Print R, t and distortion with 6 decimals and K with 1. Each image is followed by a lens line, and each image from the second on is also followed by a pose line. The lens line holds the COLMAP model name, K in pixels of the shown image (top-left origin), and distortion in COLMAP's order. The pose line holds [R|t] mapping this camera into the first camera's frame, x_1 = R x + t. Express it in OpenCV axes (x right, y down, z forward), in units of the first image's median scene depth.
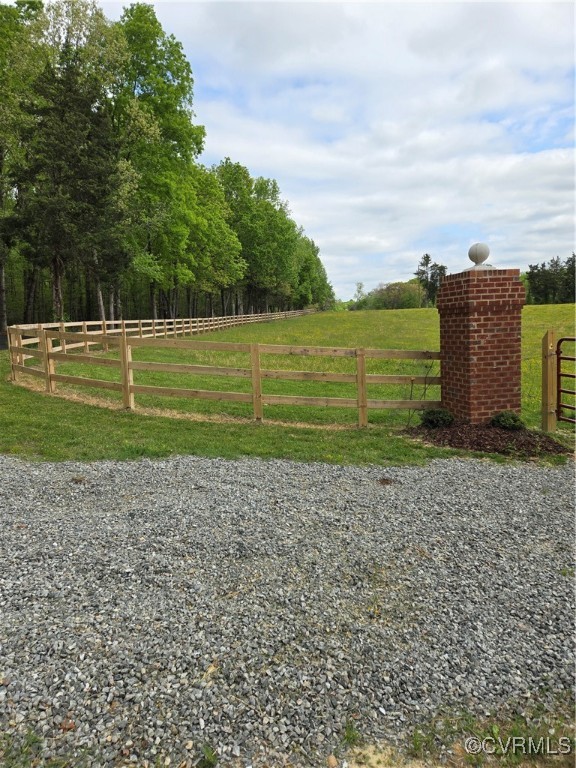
lens RADIAL K [[503.2, 0, 285.9], [0, 503.2, 382.5], [0, 0, 1]] dist [0.007123, 0.000707]
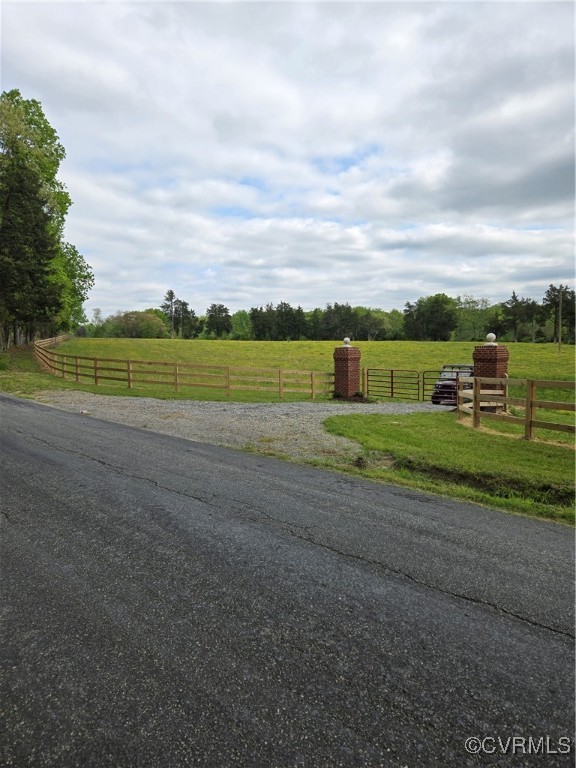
lens RADIAL K [[503.2, 0, 289.1], [0, 503.2, 383.5], [0, 0, 1]] dist [0.007123, 0.000707]
pose [[0.853323, 0.009940, 0.521288, -0.074092], [0.017108, 0.998746, -0.047049, 0.006758], [-0.521102, 0.049066, 0.852083, -0.069775]]
